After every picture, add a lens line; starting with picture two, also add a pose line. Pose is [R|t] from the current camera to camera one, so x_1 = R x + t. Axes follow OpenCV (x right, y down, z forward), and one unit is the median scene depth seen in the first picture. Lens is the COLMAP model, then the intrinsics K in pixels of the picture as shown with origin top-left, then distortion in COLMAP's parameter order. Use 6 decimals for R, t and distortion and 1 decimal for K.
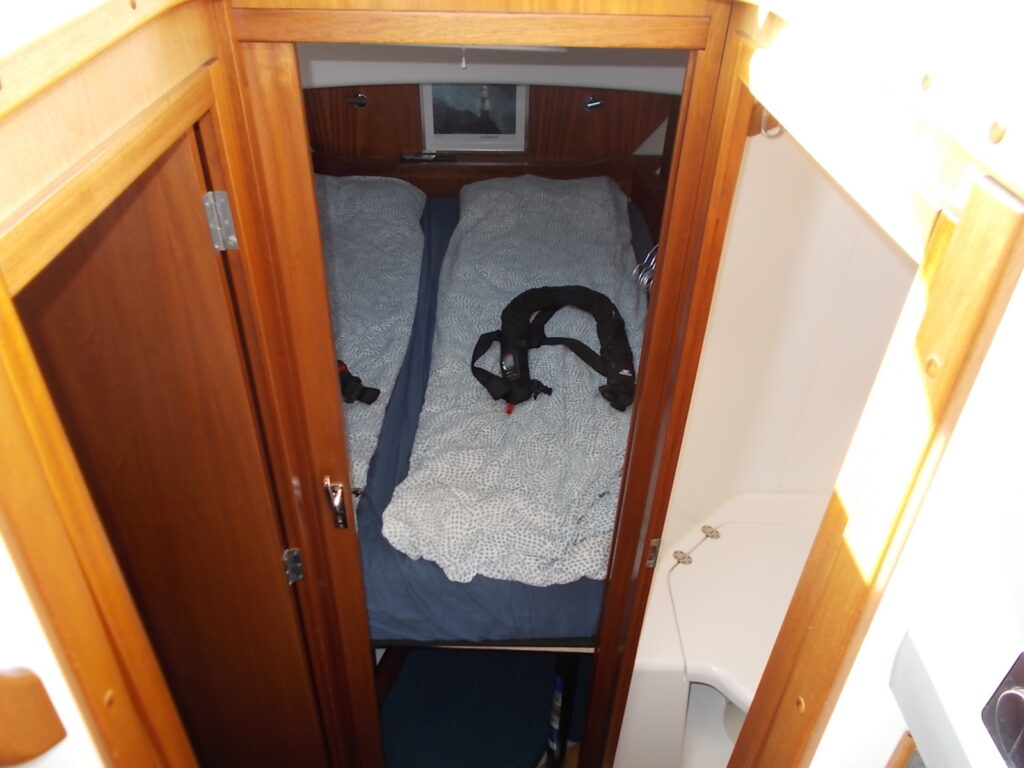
lens RADIAL K [[768.0, 0, 486.4], [0, 768.0, 371.8], [0, 0, 1]] dist [0.005303, -0.003497]
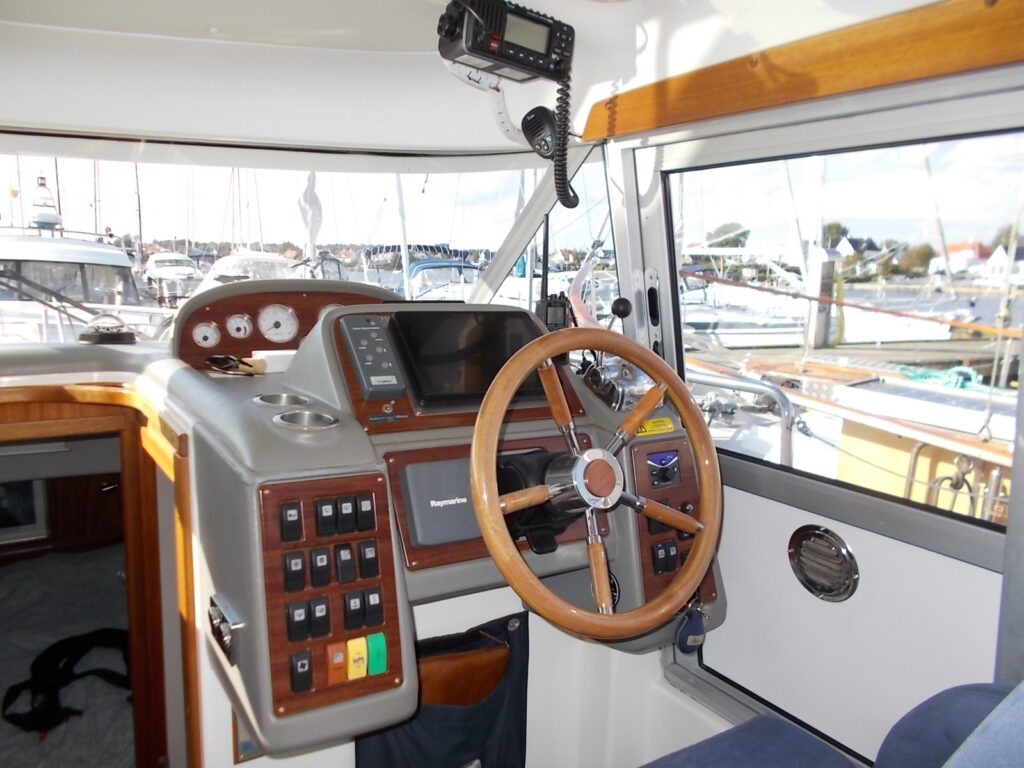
lens RADIAL K [[768.0, 0, 494.4], [0, 768.0, 395.2], [0, 0, 1]] dist [0.005303, -0.003497]
pose [[0.841486, -0.072696, 0.535366, 0.018361], [0.301957, 0.884980, -0.354446, 0.181711], [-0.448022, 0.459919, 0.766649, -0.362550]]
